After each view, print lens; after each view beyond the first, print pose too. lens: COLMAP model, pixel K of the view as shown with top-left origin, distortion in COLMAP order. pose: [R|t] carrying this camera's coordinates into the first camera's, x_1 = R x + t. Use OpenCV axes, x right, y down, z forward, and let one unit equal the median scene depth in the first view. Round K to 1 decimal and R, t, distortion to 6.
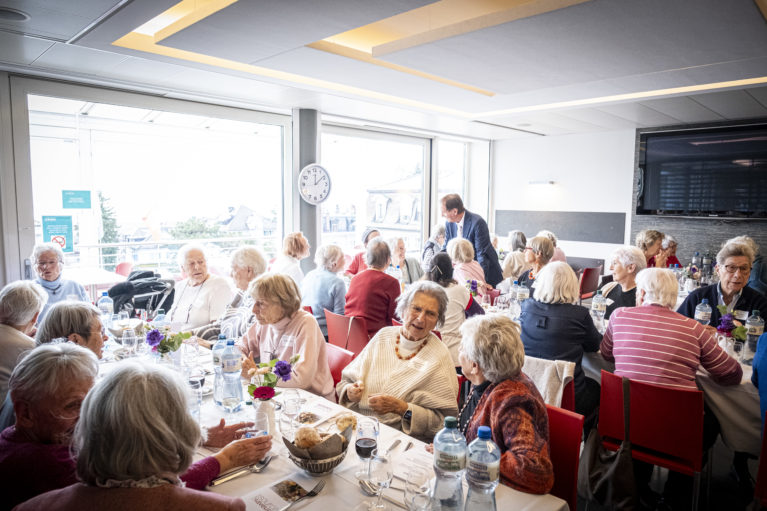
lens RADIAL K [[525.8, 0, 383.5], [0, 525.8, 255.5], [0, 0, 1]] dist [-0.009150, 0.001228]
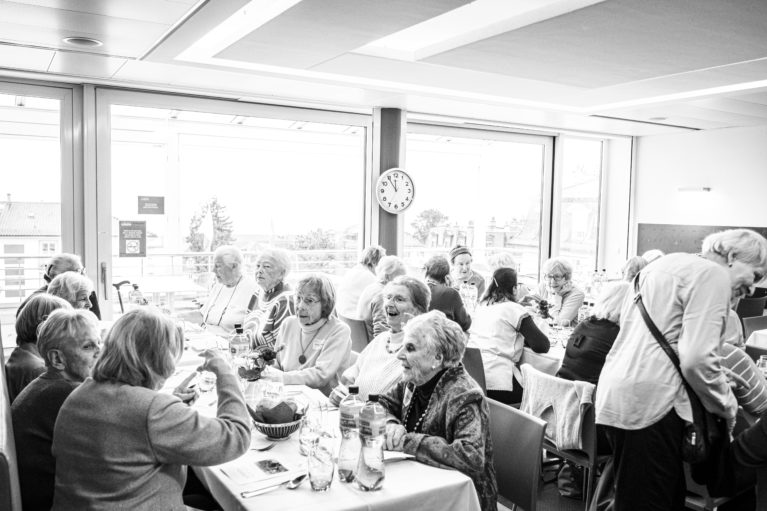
lens RADIAL K [[674.0, 0, 383.5], [0, 674.0, 255.5], [0, 0, 1]] dist [0.000204, 0.000916]
pose [[0.969505, 0.025573, -0.243735, 0.132986], [-0.034939, 0.998805, -0.034182, 0.014741], [0.242570, 0.041655, 0.969239, -0.116154]]
